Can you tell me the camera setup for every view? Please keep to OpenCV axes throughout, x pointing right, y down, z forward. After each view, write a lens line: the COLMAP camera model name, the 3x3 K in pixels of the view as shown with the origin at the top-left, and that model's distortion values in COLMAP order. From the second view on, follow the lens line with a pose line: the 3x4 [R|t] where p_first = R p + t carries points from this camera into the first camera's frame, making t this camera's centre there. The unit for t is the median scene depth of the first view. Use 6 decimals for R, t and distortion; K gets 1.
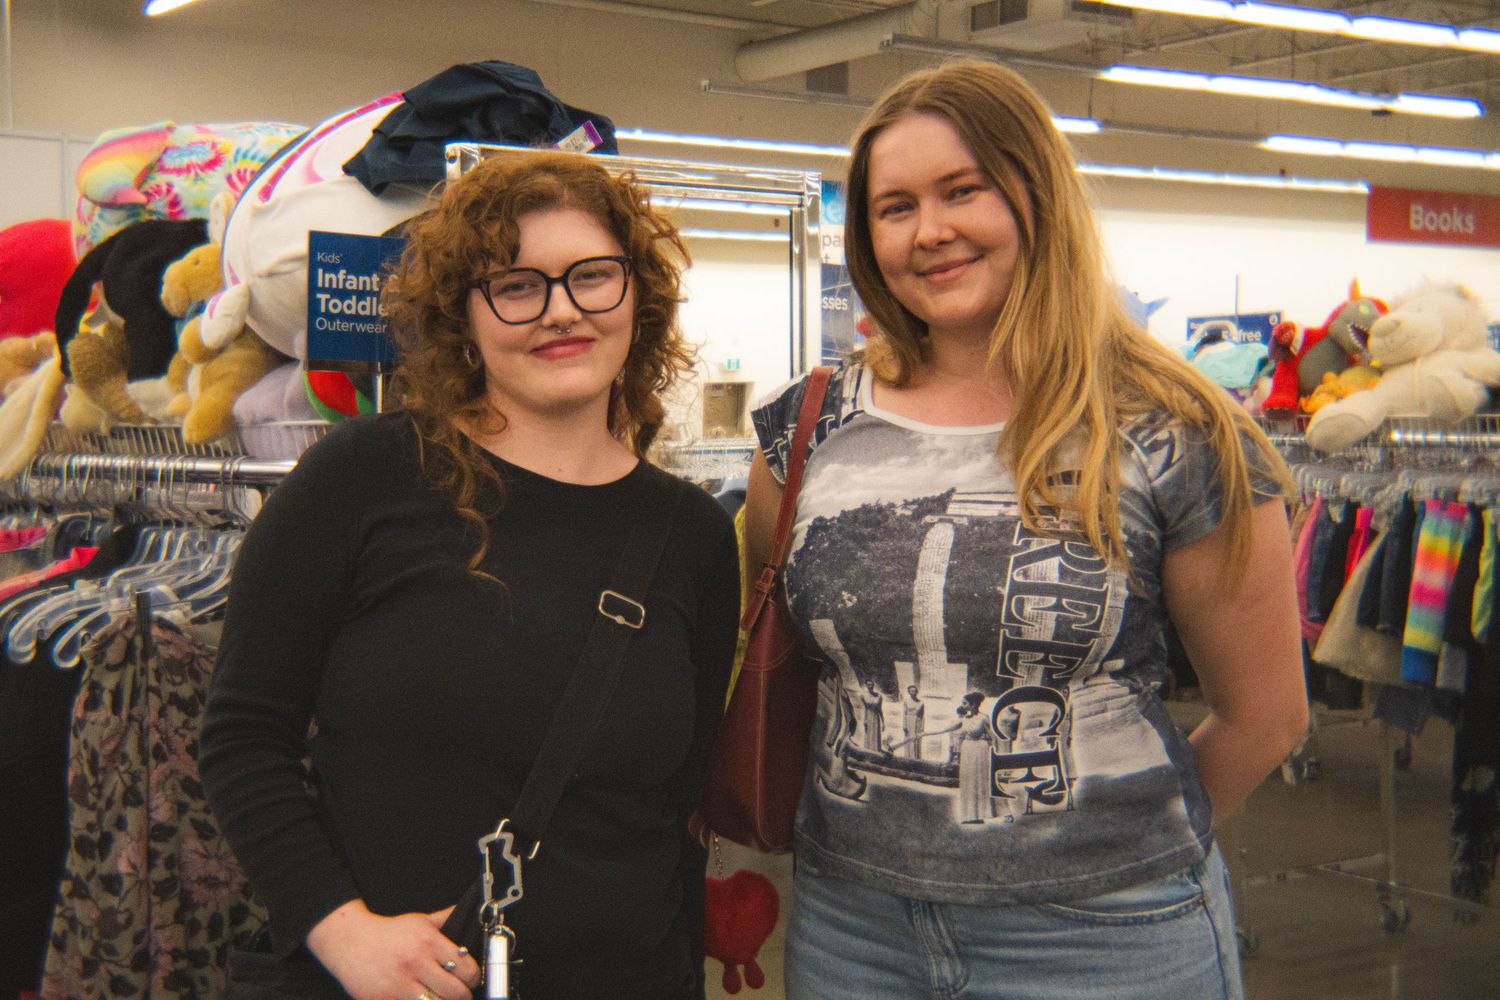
lens RADIAL K [[2203.8, 0, 708.6], [0, 2203.8, 472.5], [0, 0, 1]] dist [0.016501, 0.944049]
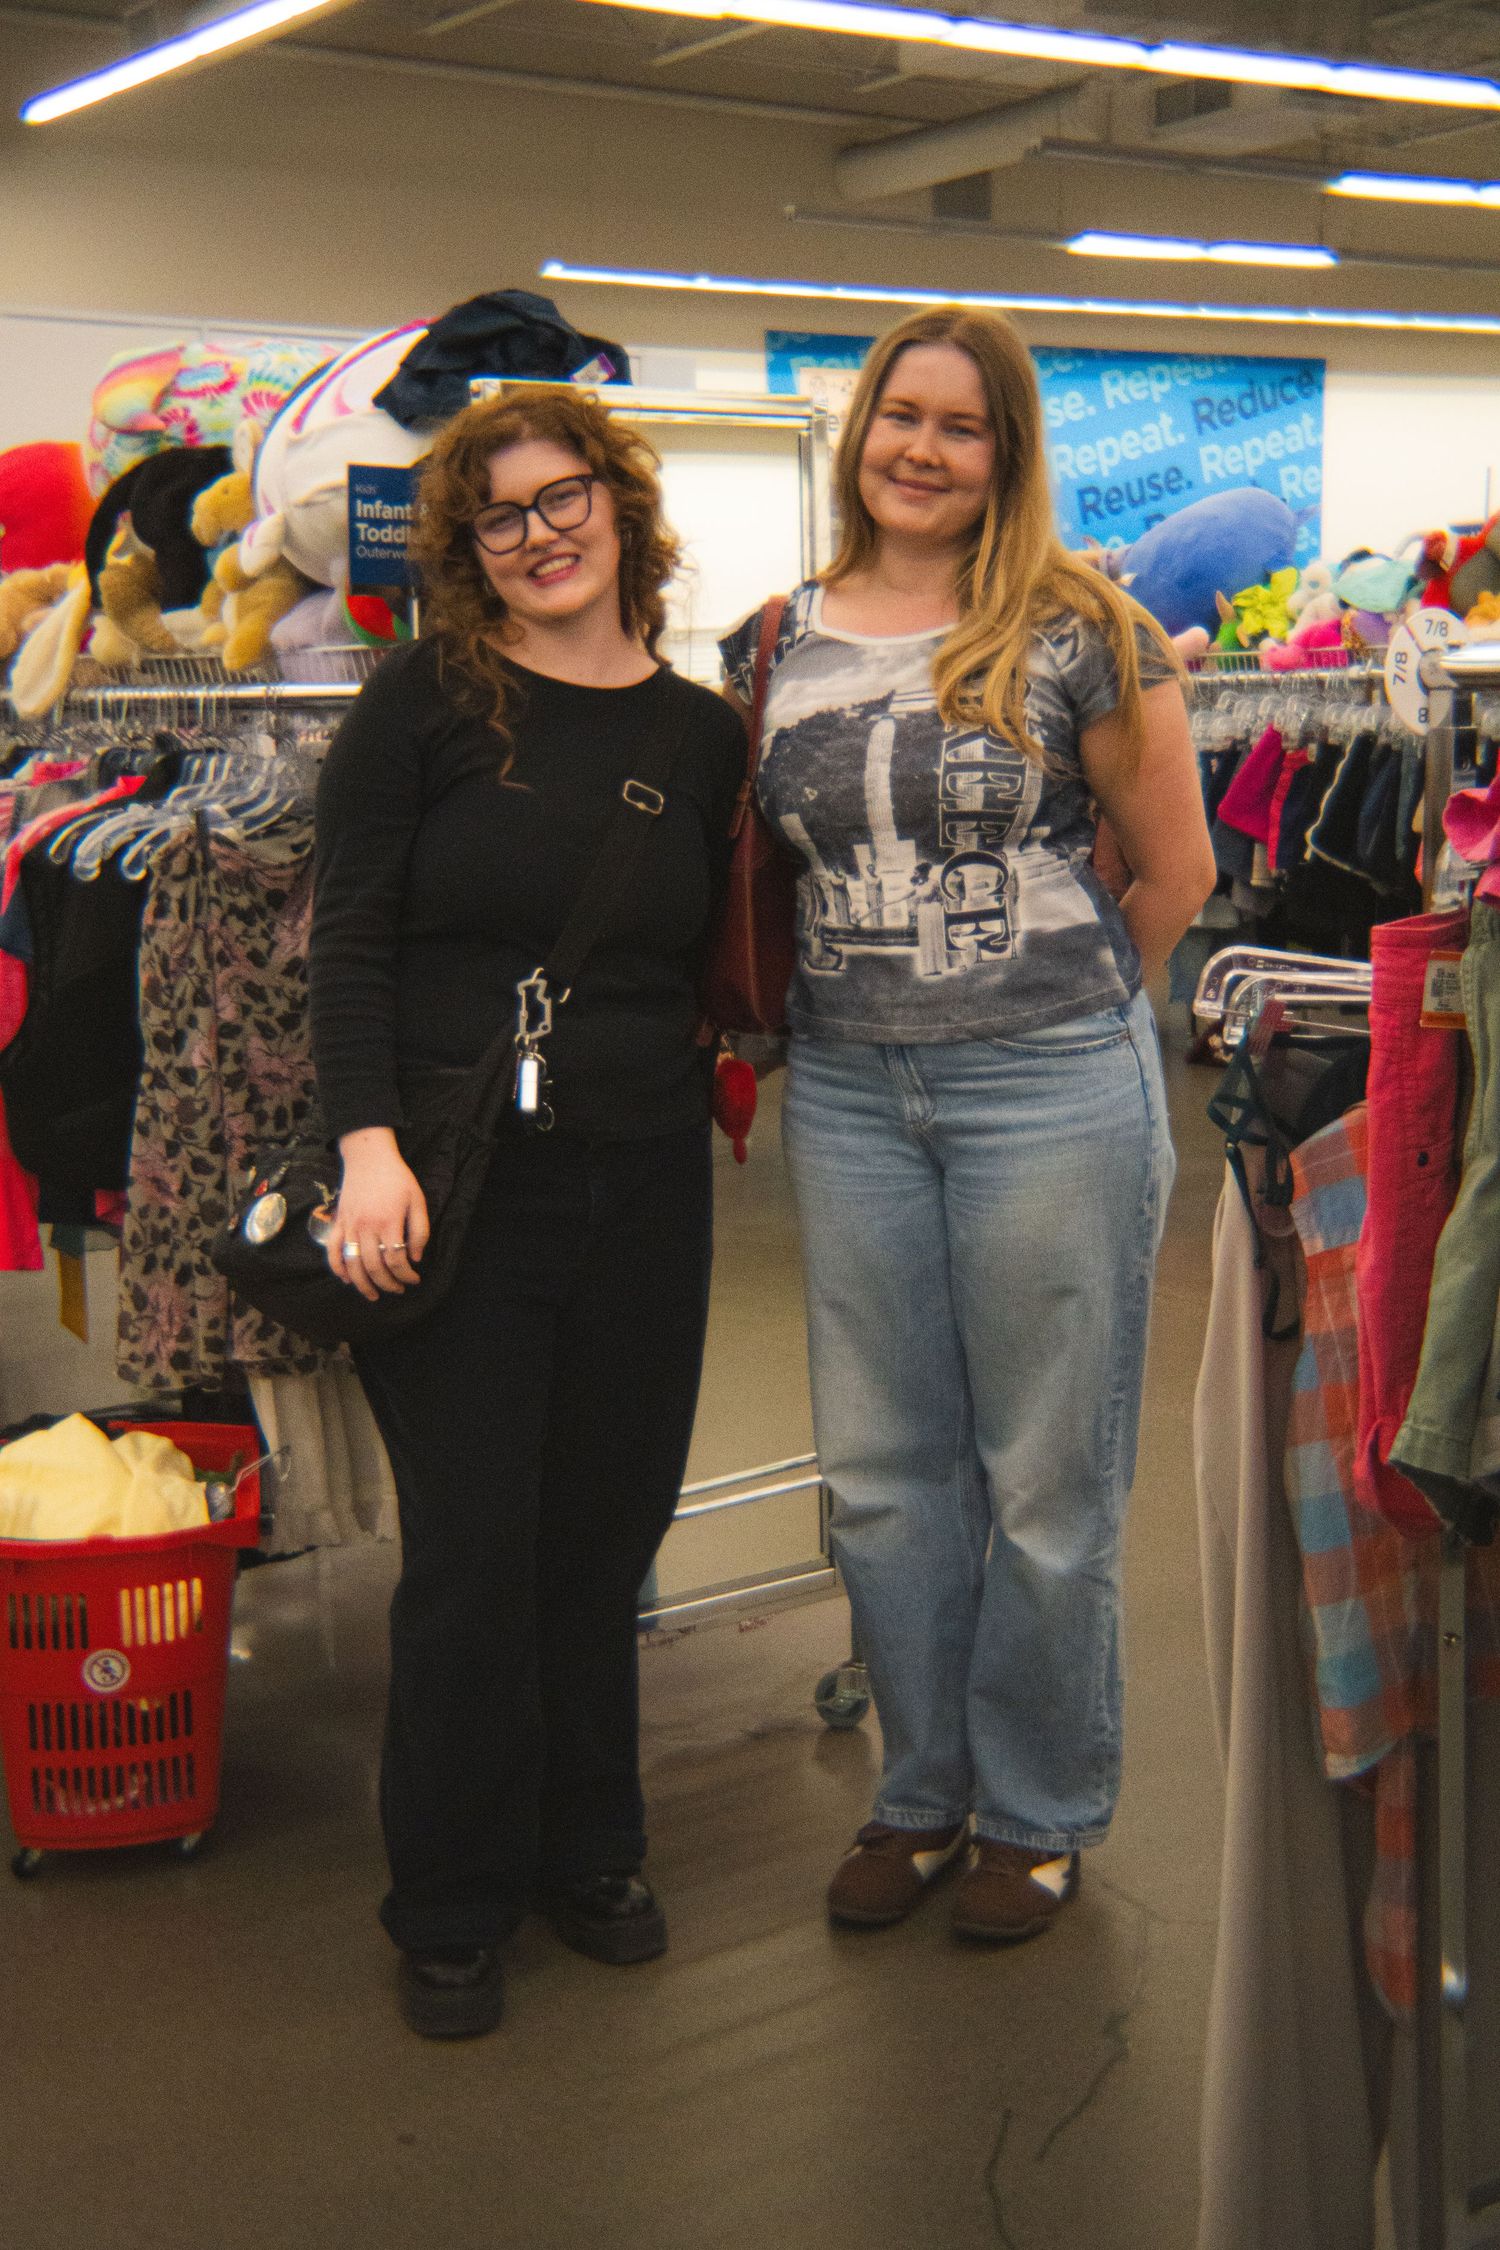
lens RADIAL K [[2913.3, 0, 750.0], [0, 2913.3, 1125.0], [0, 0, 1]] dist [0.202992, -0.058449]
pose [[0.999716, -0.012790, -0.020095, 0.038516], [0.015198, 0.992088, 0.124620, 0.032144], [0.018342, -0.124890, 0.992001, -0.432038]]
